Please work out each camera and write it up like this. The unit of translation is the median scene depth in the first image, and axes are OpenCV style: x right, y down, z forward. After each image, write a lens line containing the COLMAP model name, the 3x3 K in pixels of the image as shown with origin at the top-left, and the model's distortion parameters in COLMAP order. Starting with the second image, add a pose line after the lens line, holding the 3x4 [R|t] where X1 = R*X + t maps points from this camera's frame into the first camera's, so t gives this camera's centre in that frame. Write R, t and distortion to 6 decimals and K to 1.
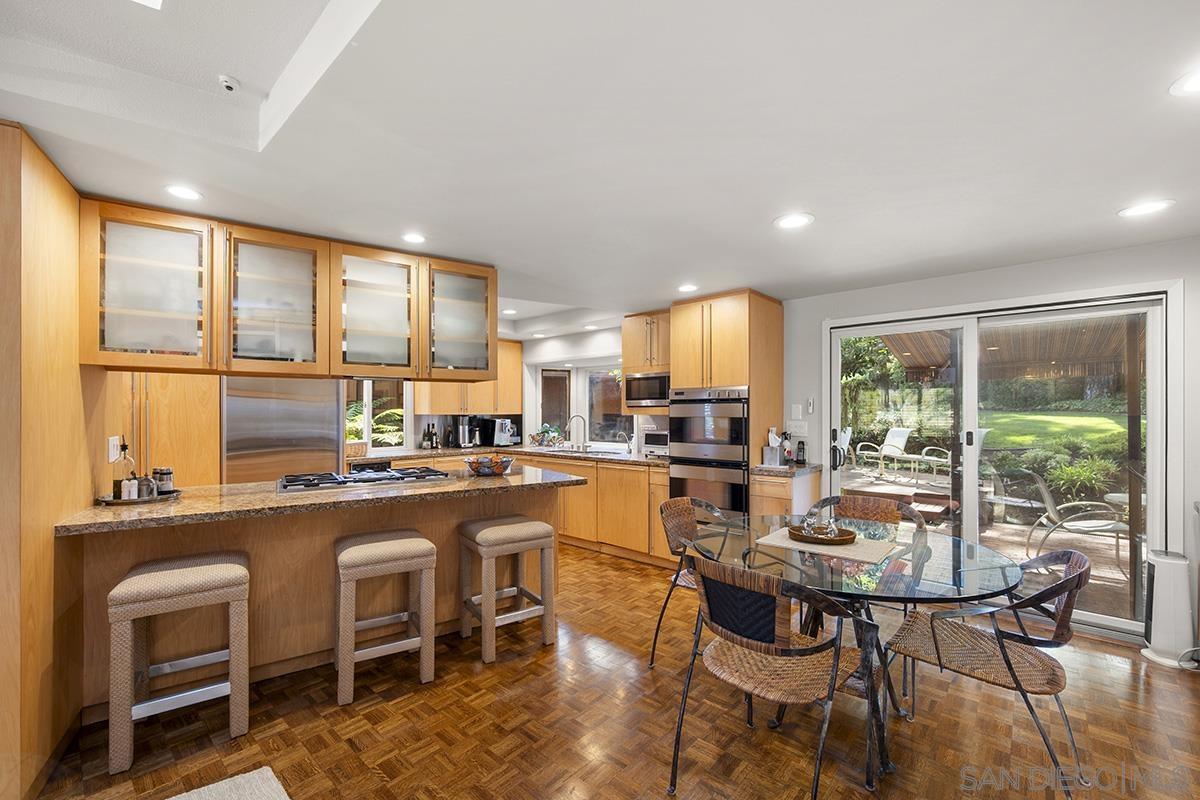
lens RADIAL K [[495.9, 0, 598.7], [0, 495.9, 413.7], [0, 0, 1]] dist [0.000047, -0.000002]
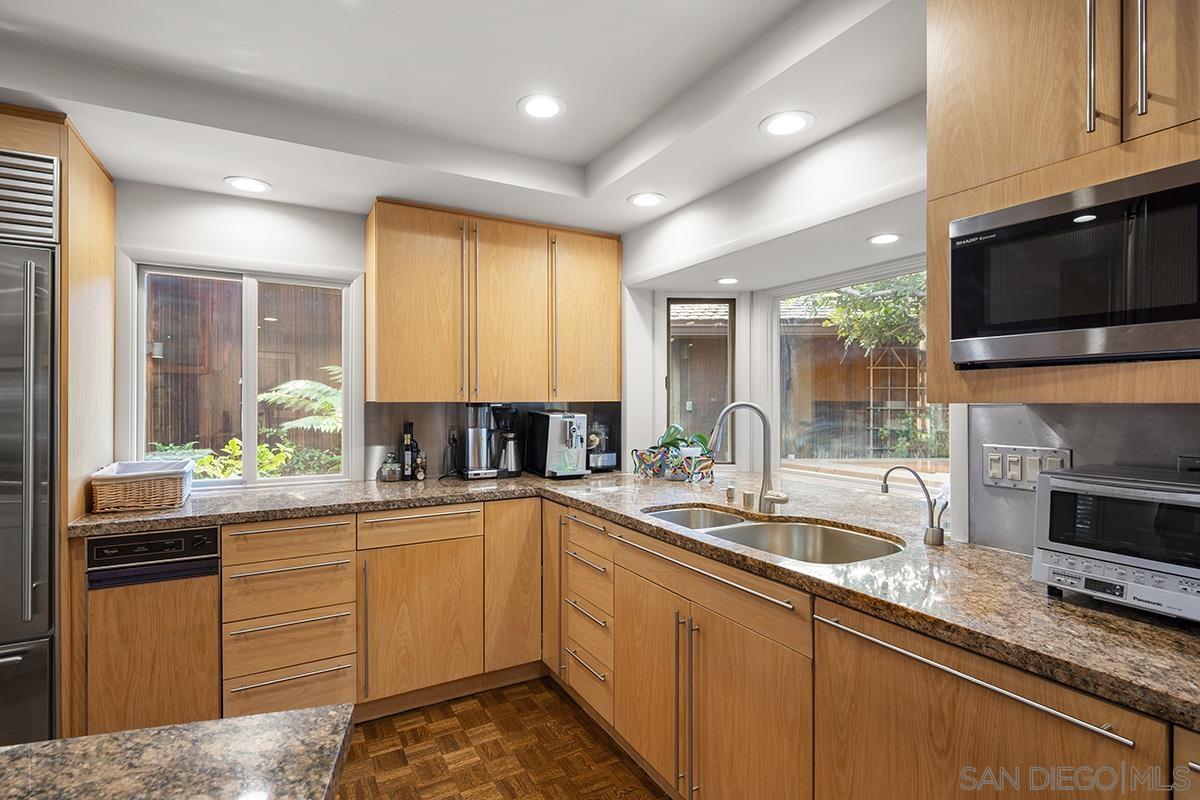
lens RADIAL K [[575.1, 0, 600.0], [0, 575.1, 400.0], [0, 0, 1]] dist [-0.000466, 0.000004]
pose [[0.947657, 0.000562, -0.319291, -0.010181], [-0.001365, 0.999996, -0.002291, 0.001092], [0.319288, 0.002607, 0.947654, 0.544742]]
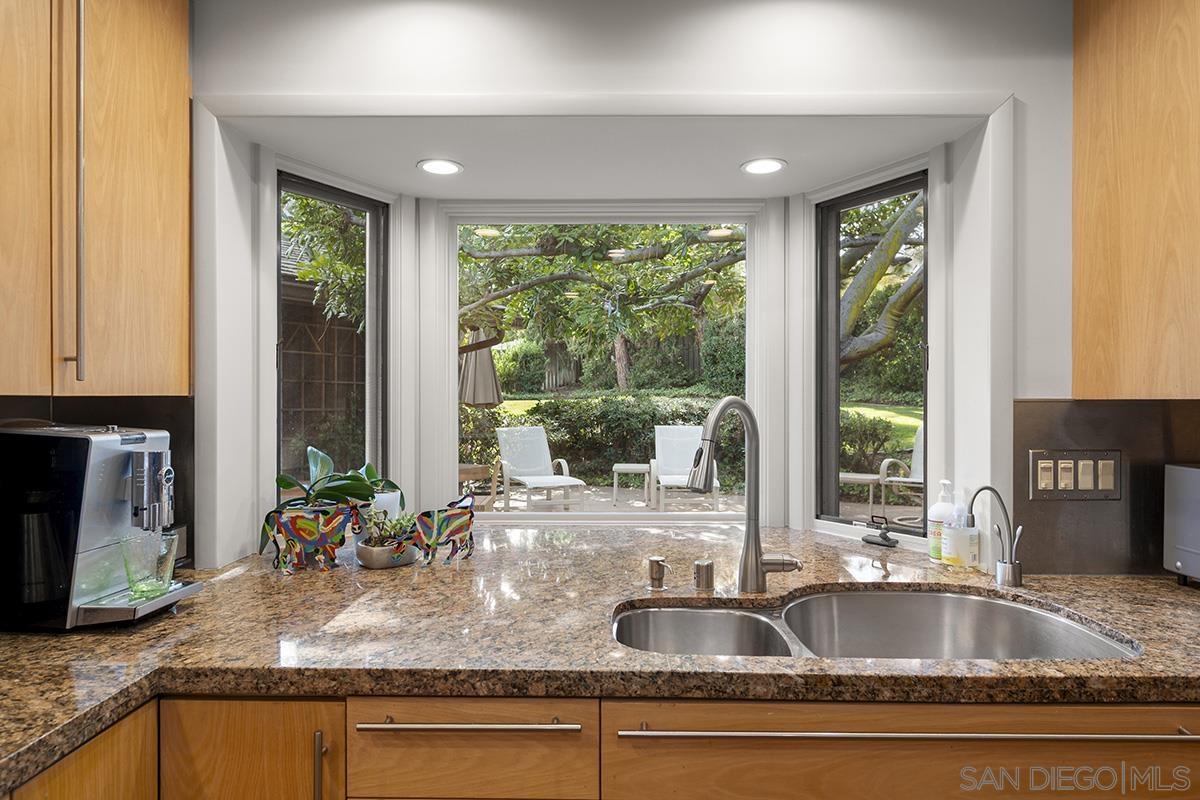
lens RADIAL K [[770.9, 0, 600.0], [0, 770.9, 400.0], [0, 0, 1]] dist [-0.002111, -0.000448]
pose [[0.753524, 0.001941, 0.657417, -0.238287], [-0.002400, 0.999997, -0.000202, 0.002098], [-0.657416, -0.001426, 0.753527, 0.738697]]
